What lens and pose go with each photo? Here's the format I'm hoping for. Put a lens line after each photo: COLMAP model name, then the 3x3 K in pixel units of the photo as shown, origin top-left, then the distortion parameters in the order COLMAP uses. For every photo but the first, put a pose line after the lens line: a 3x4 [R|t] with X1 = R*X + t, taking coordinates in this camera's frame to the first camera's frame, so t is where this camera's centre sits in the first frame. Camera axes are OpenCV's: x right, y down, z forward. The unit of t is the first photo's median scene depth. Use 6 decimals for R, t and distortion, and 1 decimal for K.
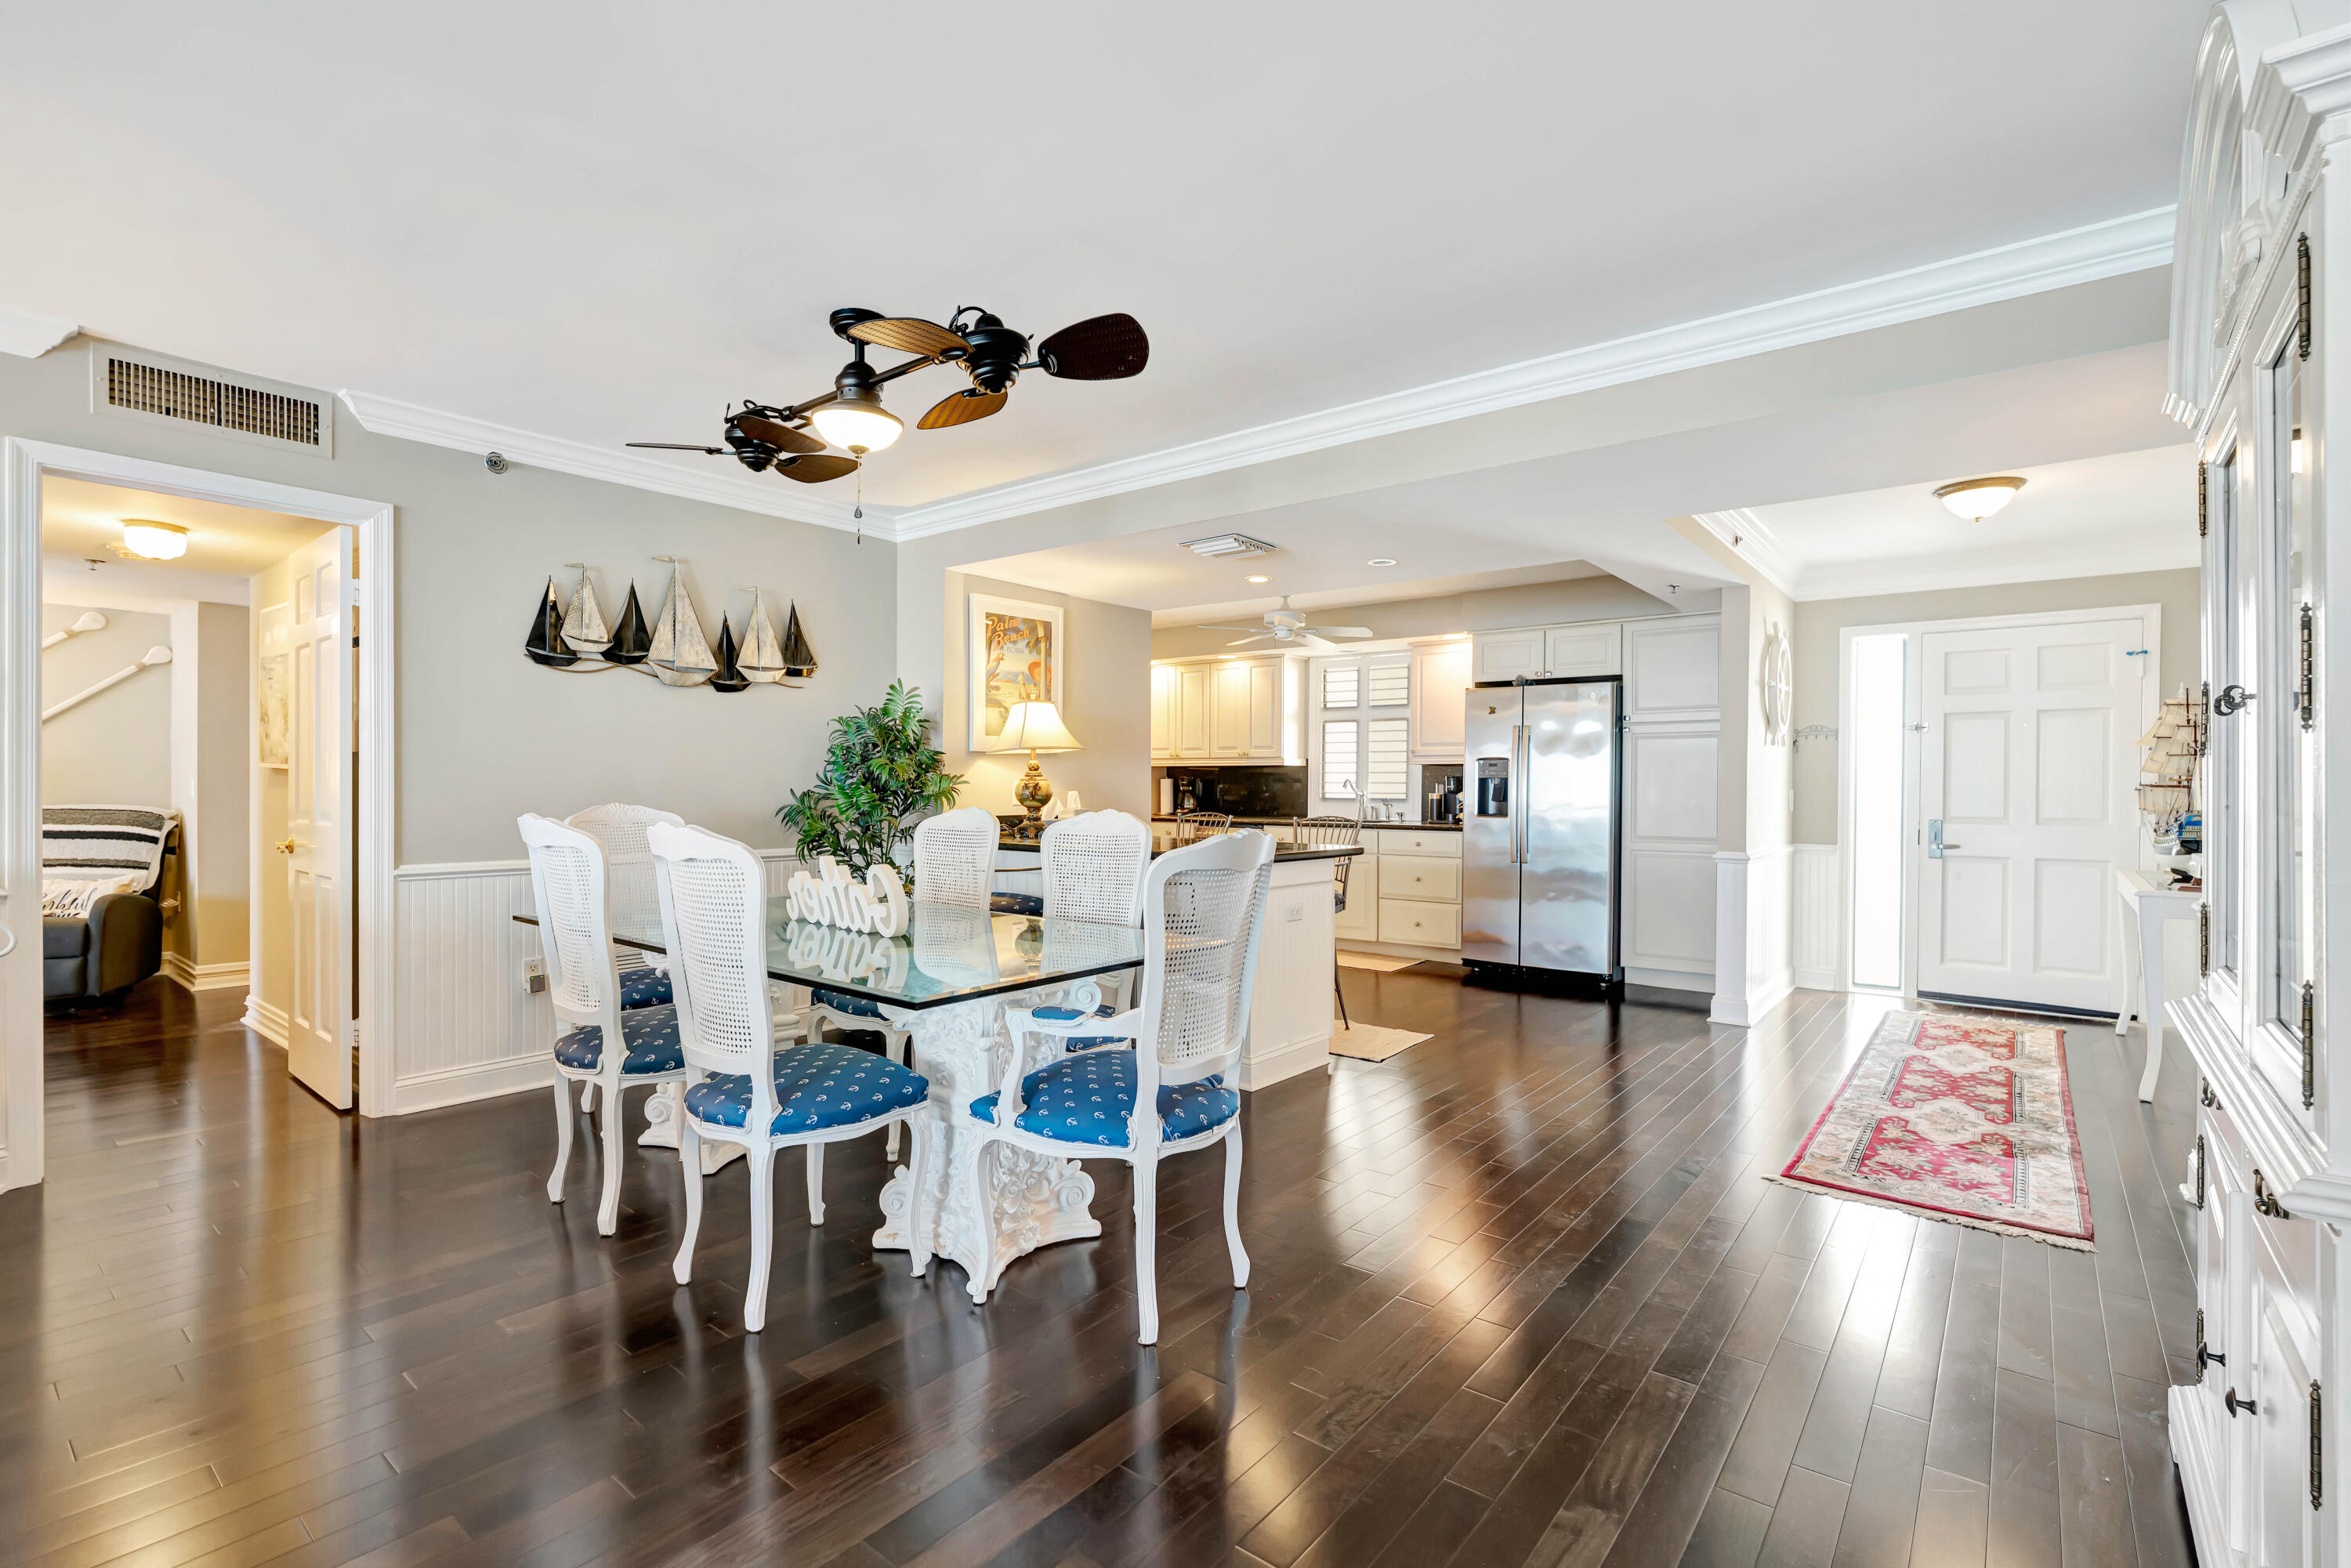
lens RADIAL K [[1052.5, 0, 1163.2], [0, 1052.5, 798.5], [0, 0, 1]] dist [-0.009076, 0.004338]
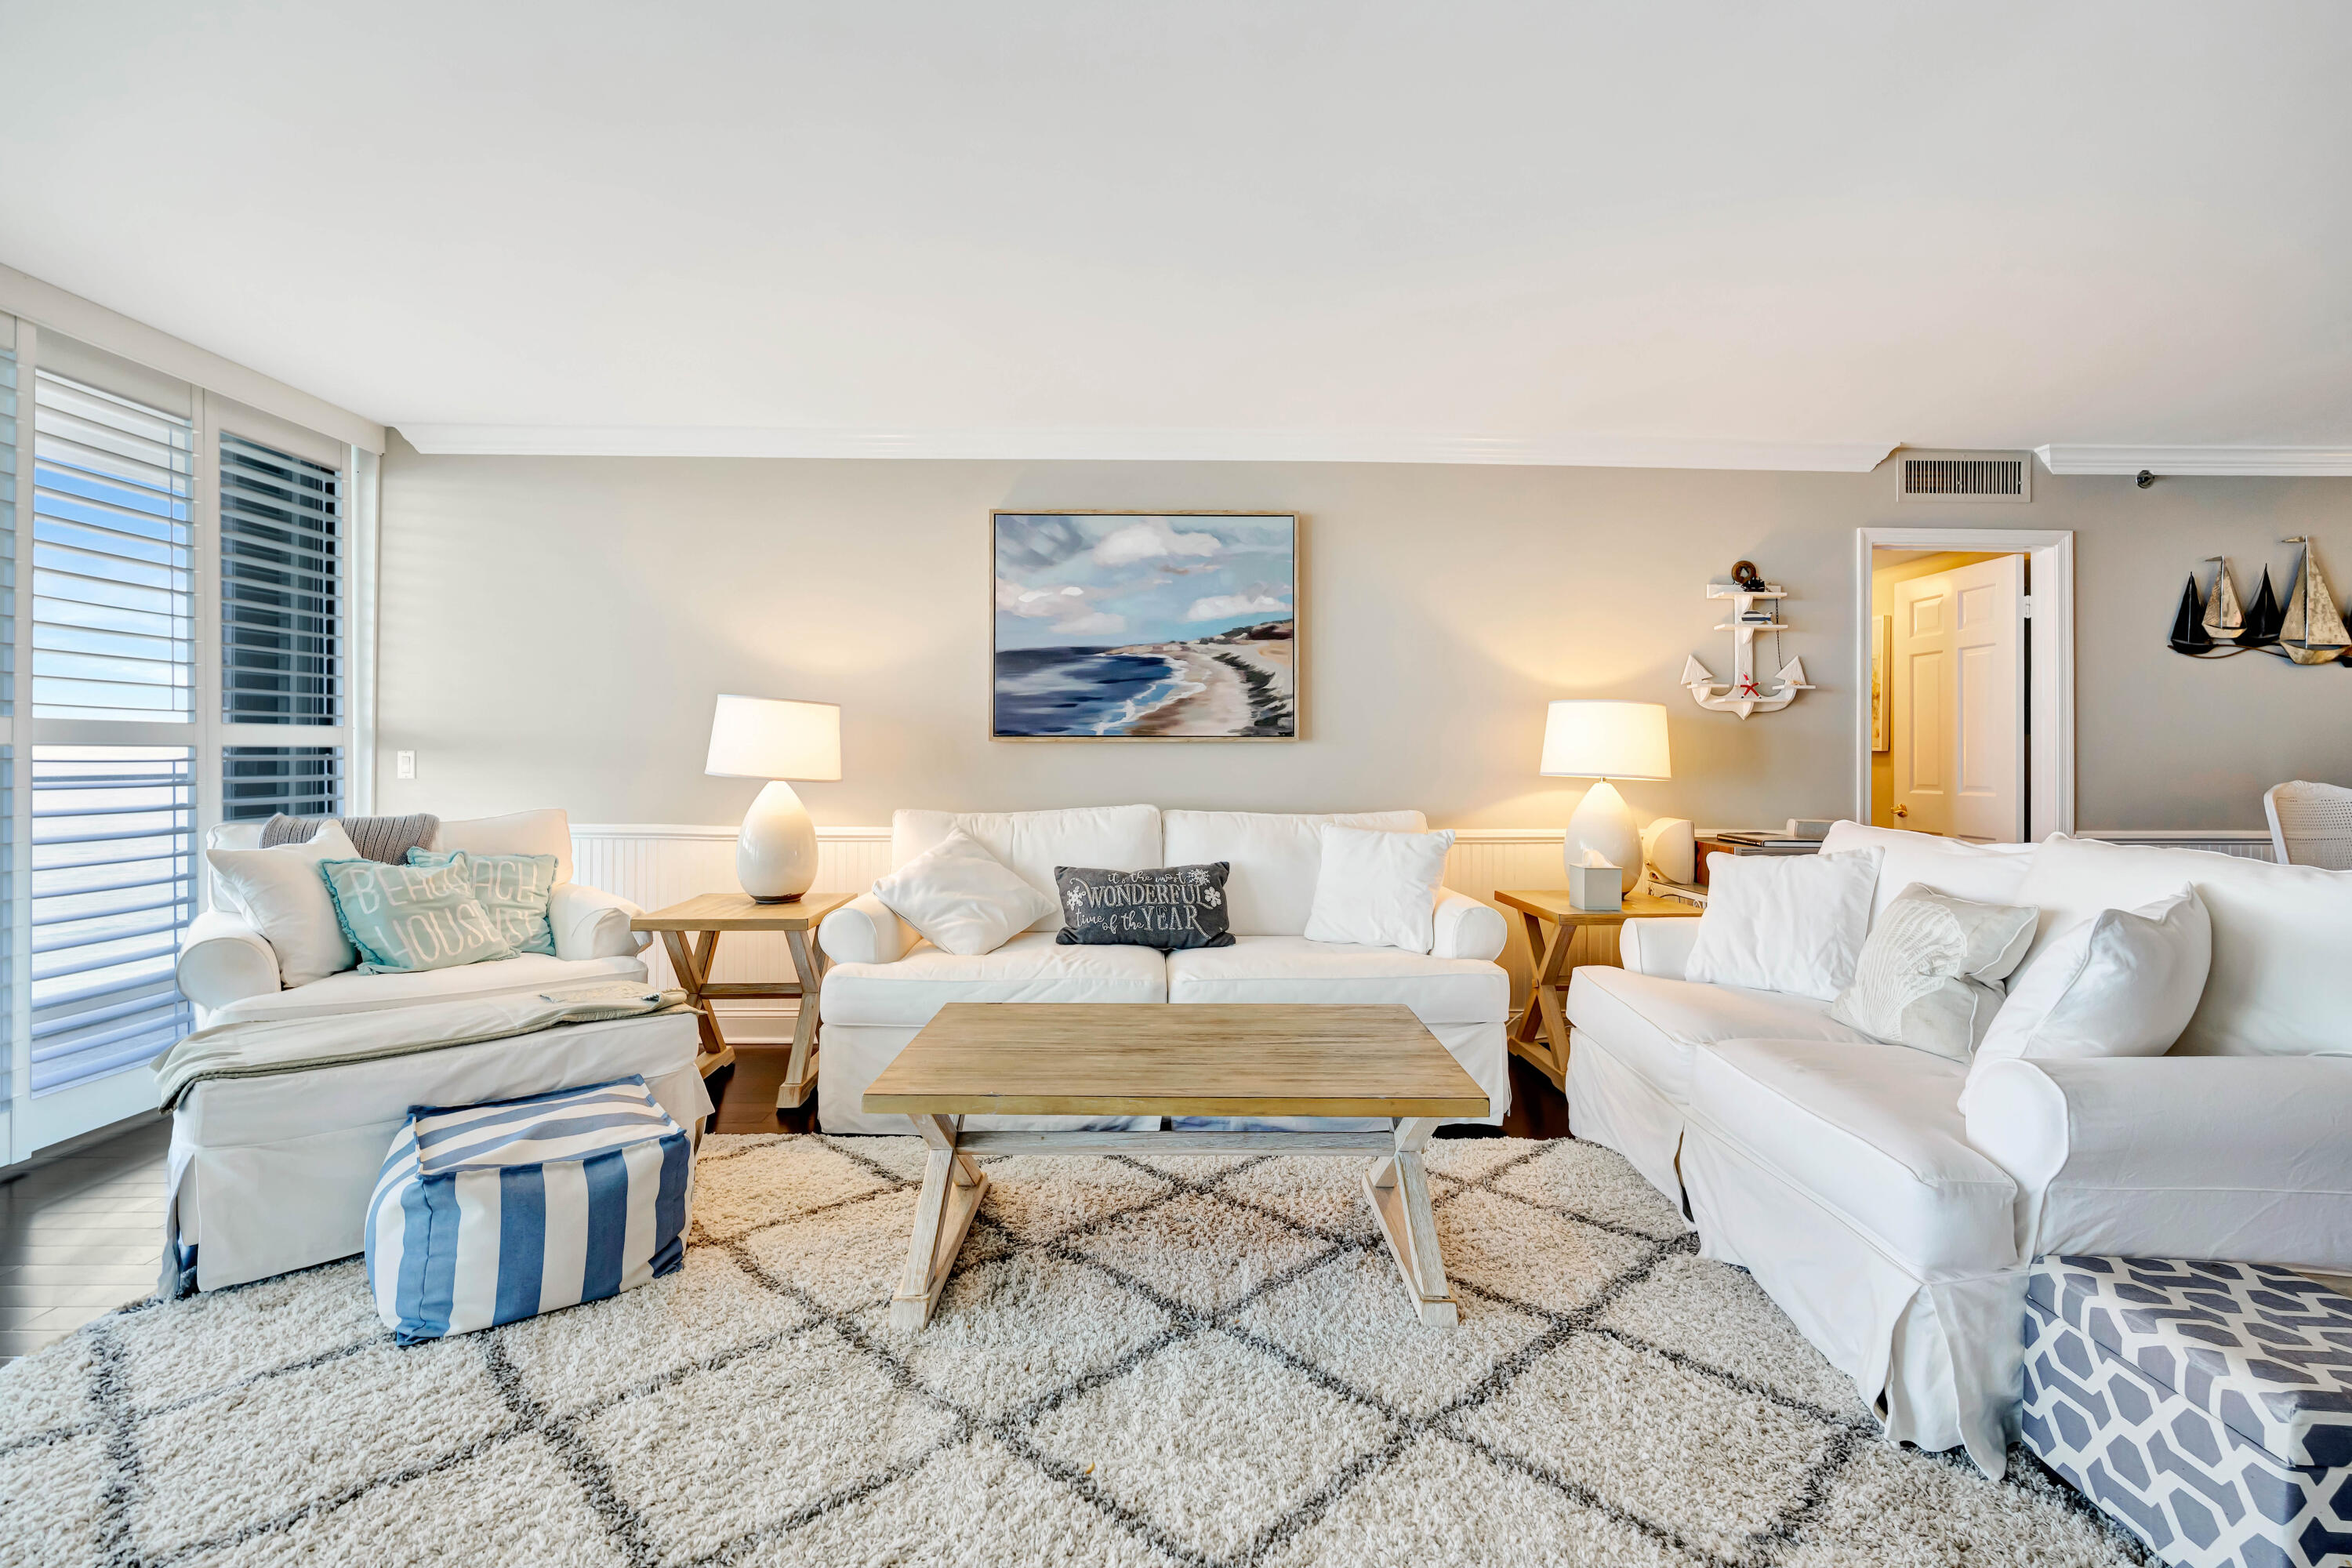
lens RADIAL K [[1053.0, 0, 1159.2], [0, 1053.0, 750.7], [0, 0, 1]] dist [-0.009076, 0.004338]
pose [[0.652802, -0.010227, -0.757459, -0.440310], [-0.009396, 0.999723, -0.021596, 0.006933], [0.757470, 0.021215, 0.652525, -0.497220]]
